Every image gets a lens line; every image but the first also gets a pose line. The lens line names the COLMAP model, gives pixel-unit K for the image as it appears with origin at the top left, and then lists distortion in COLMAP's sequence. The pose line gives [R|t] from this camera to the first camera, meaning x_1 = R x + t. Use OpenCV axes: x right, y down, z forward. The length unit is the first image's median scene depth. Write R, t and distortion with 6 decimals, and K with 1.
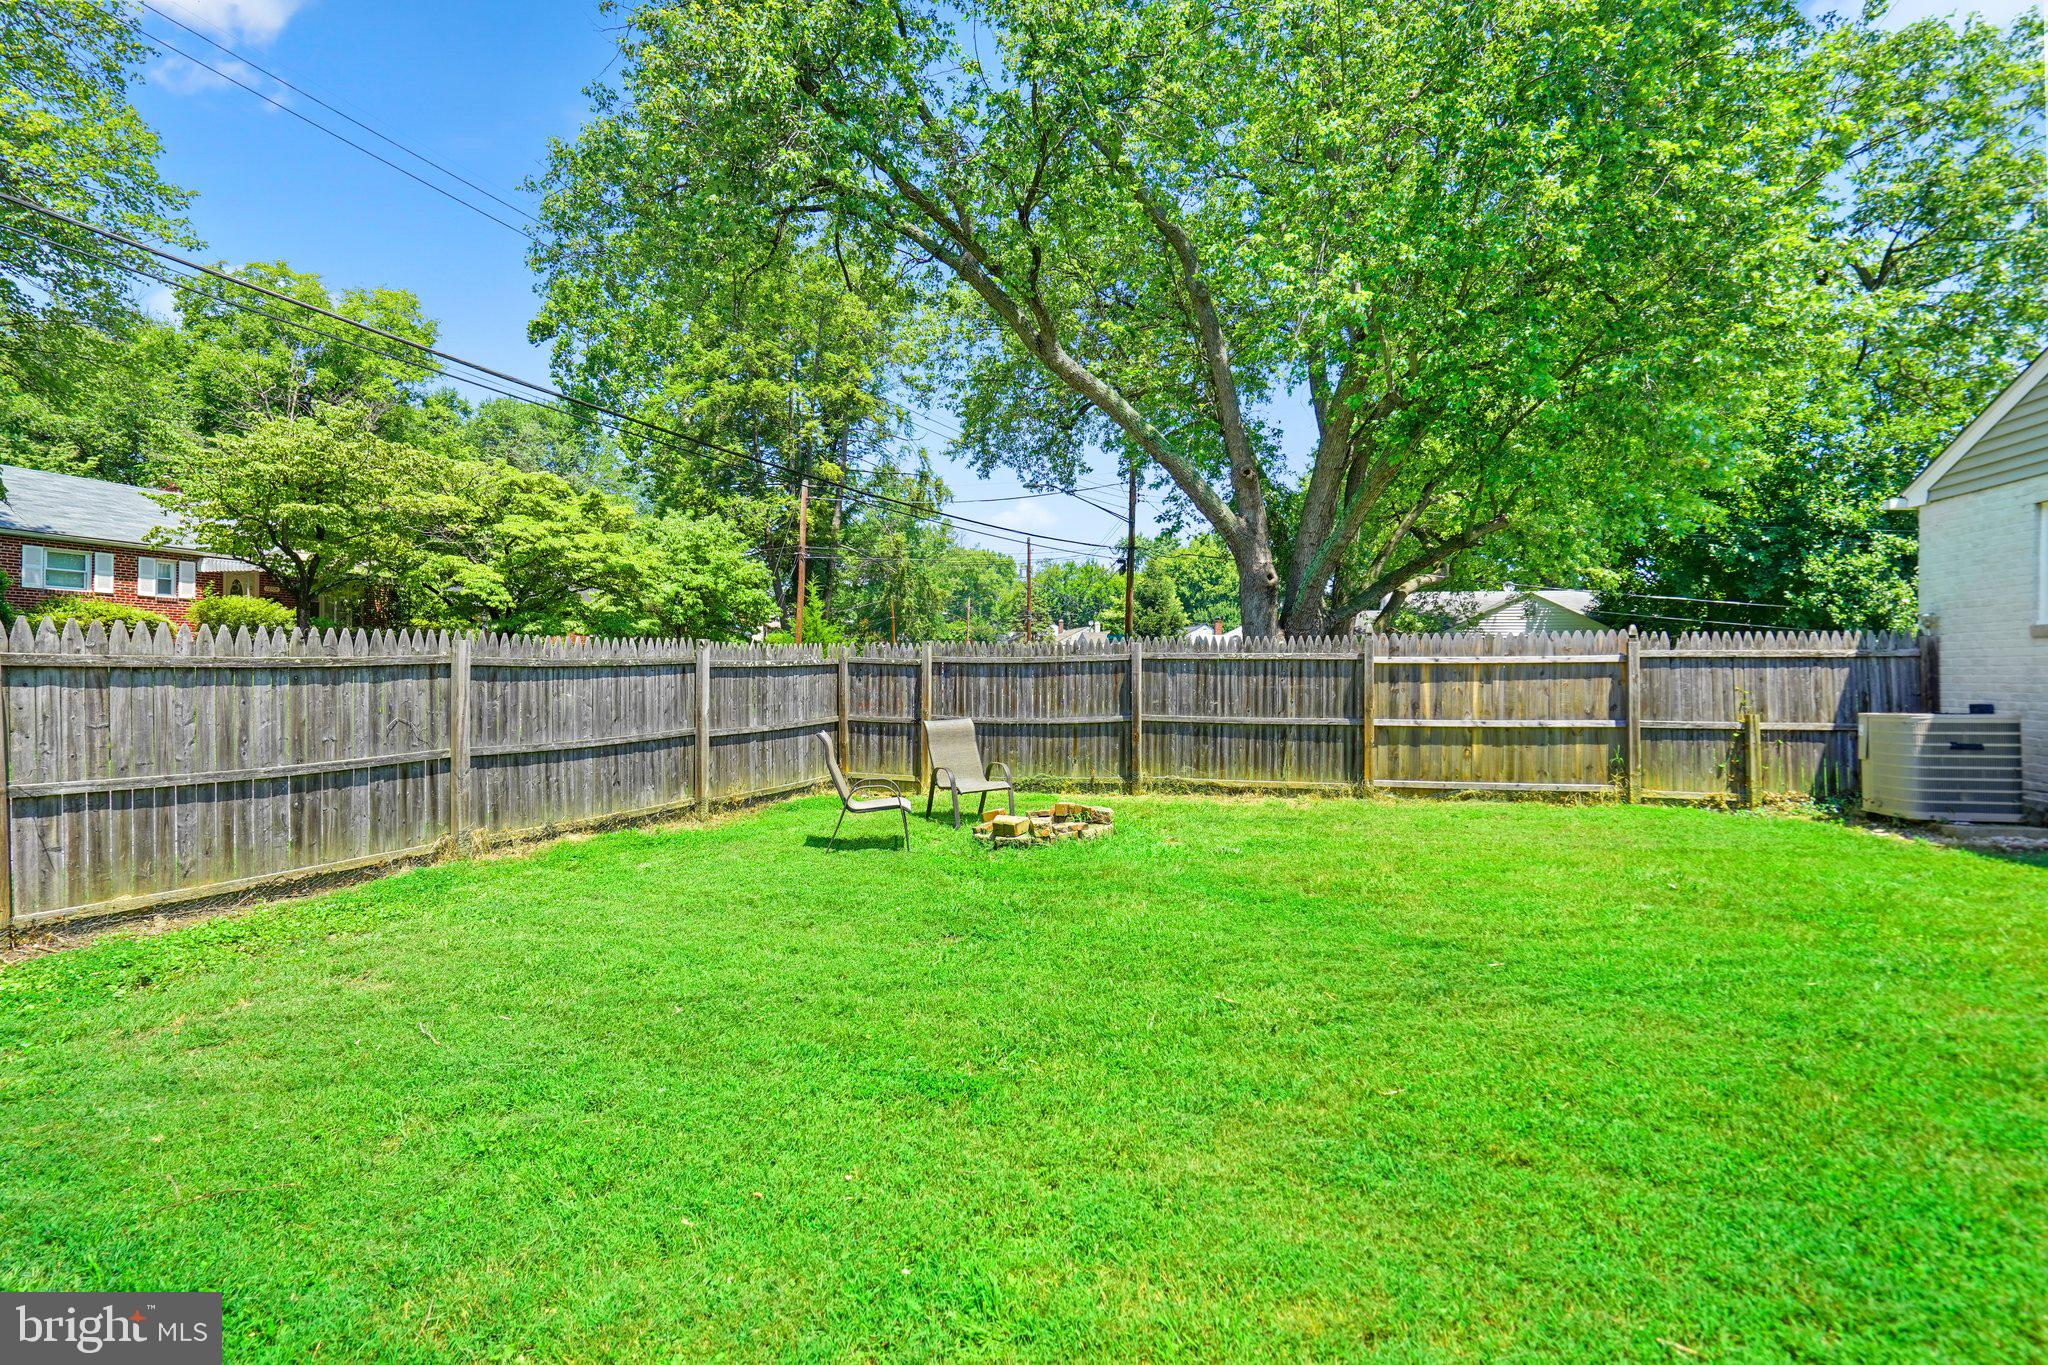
lens RADIAL K [[979.0, 0, 1028.7], [0, 979.0, 673.4], [0, 0, 1]] dist [0.013564, 0.000033]
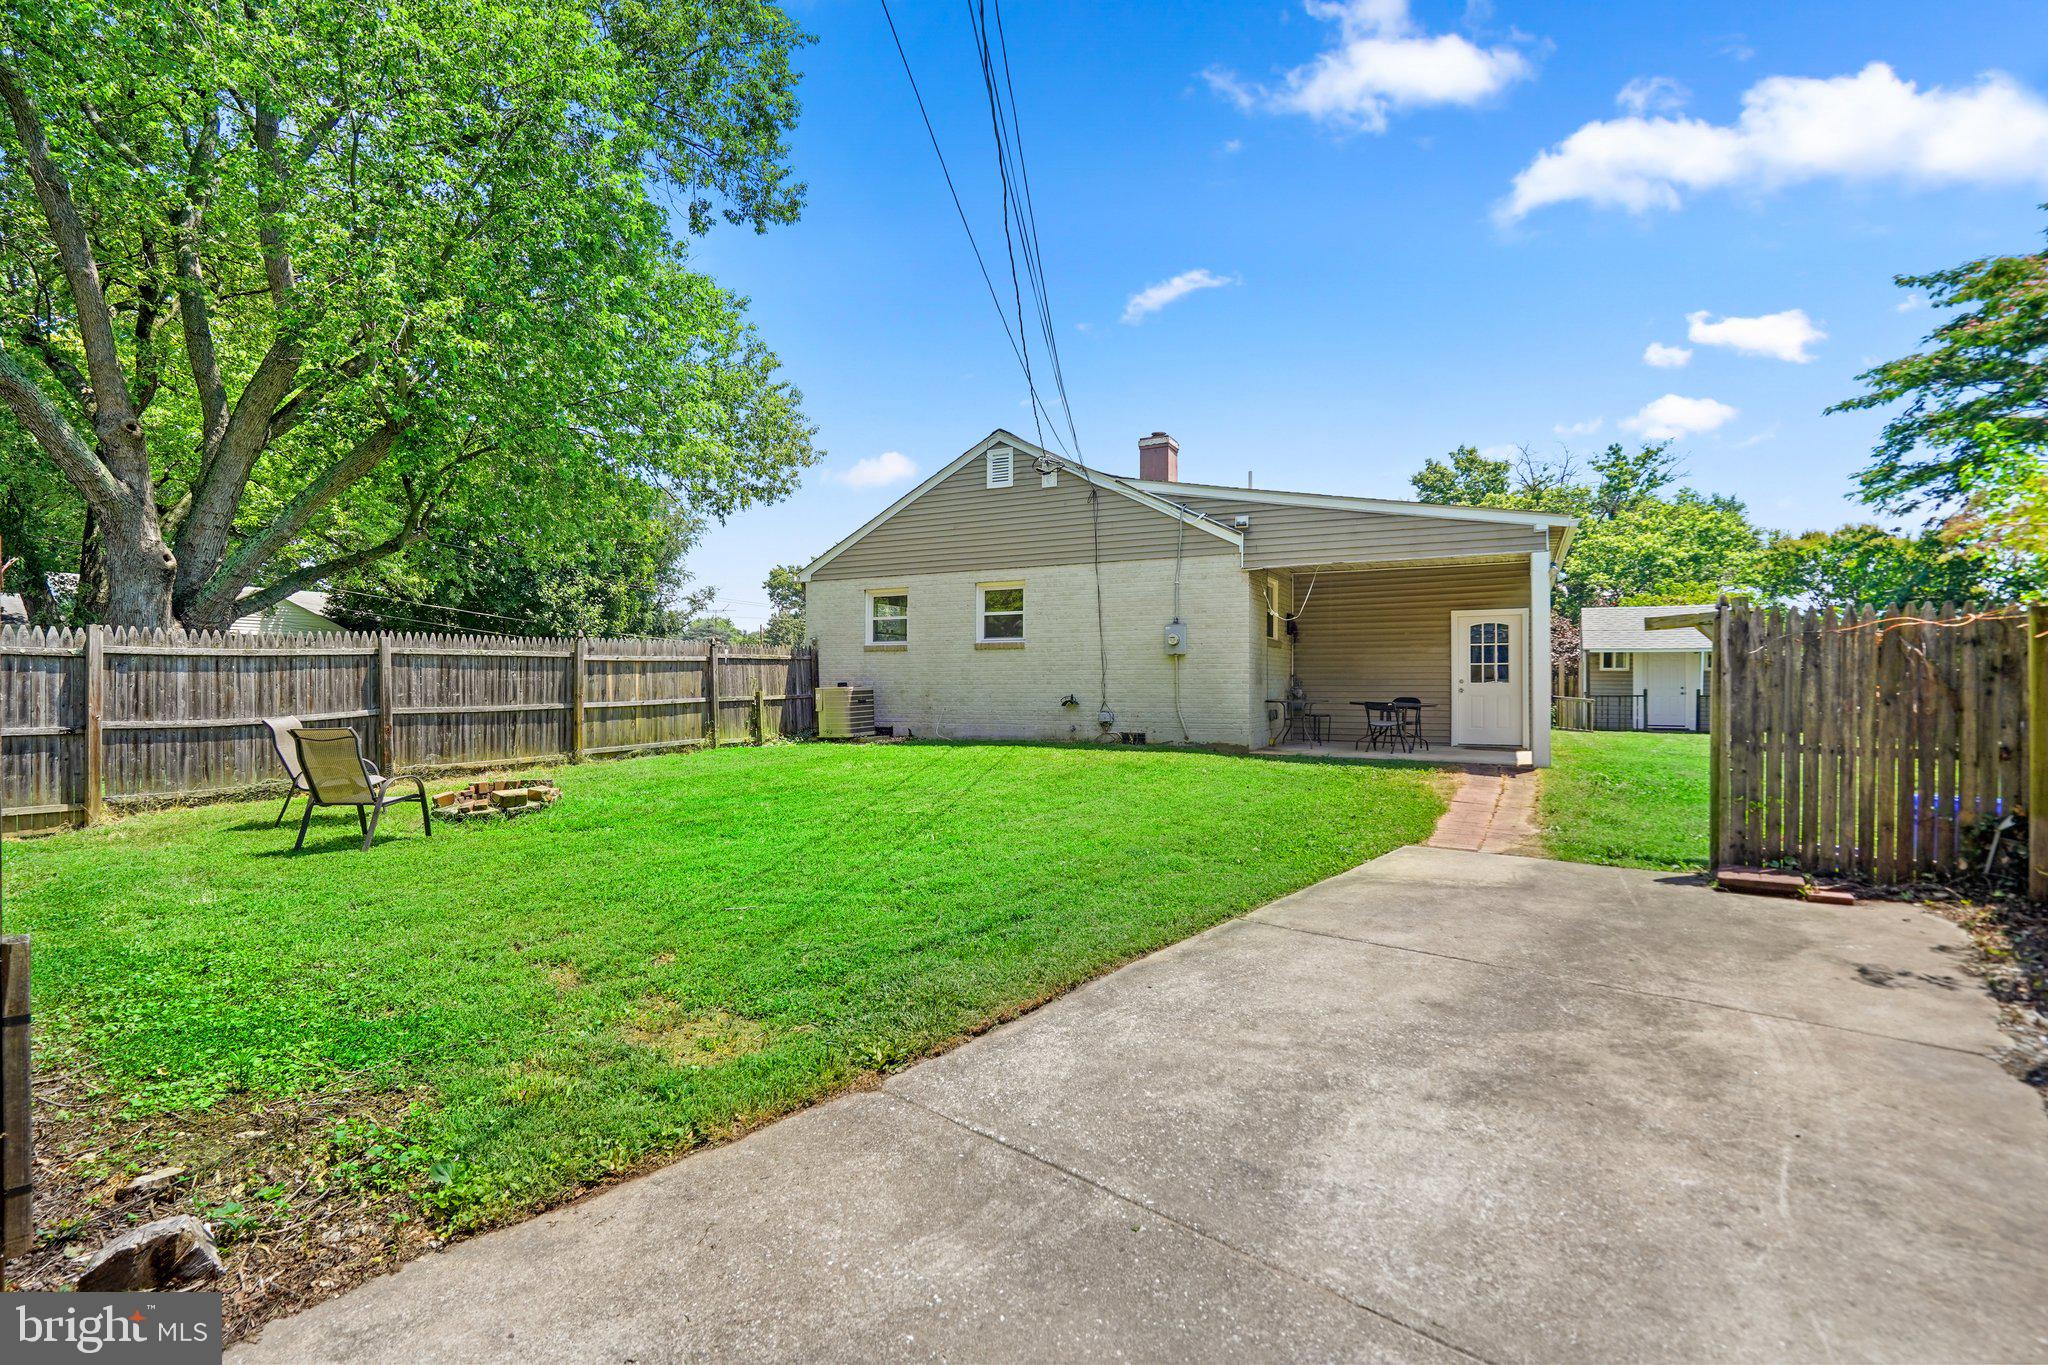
lens RADIAL K [[979.0, 0, 1029.9], [0, 979.0, 675.2], [0, 0, 1]] dist [0.013564, 0.000033]
pose [[0.224153, -0.005730, 0.974537, -0.752835], [0.005366, 0.999975, 0.004645, 0.006695], [-0.974539, 0.004188, 0.224178, 0.119906]]
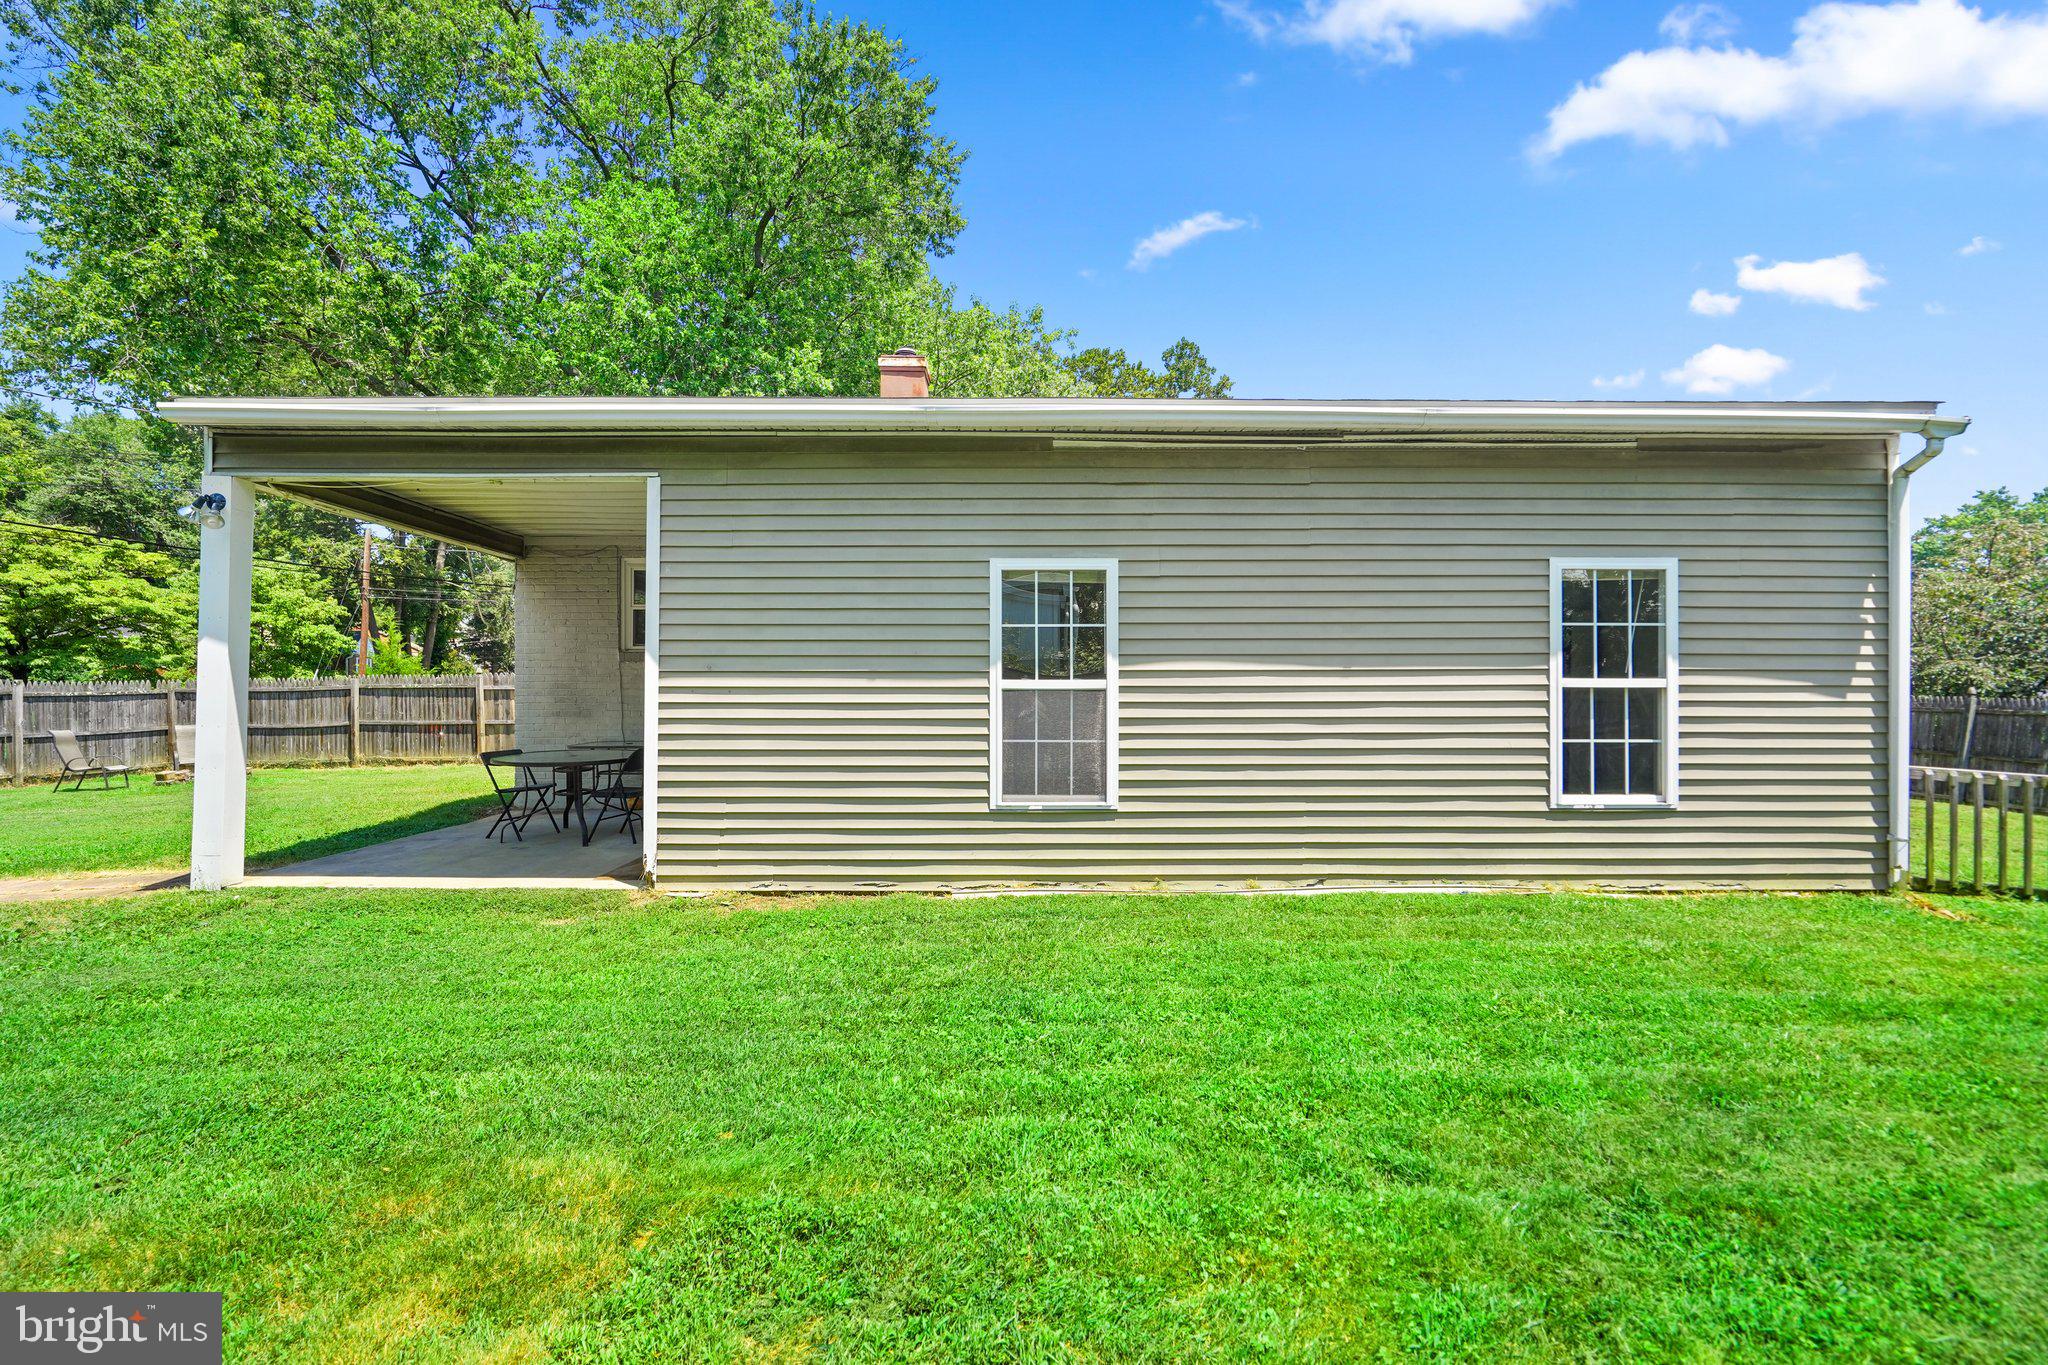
lens RADIAL K [[979.0, 0, 1032.1], [0, 979.0, 683.9], [0, 0, 1]] dist [0.013564, 0.000033]
pose [[0.973486, -0.009999, 0.228530, 0.885655], [0.012805, 0.999860, -0.010800, 0.012105], [-0.228390, 0.013440, 0.973477, -0.965054]]
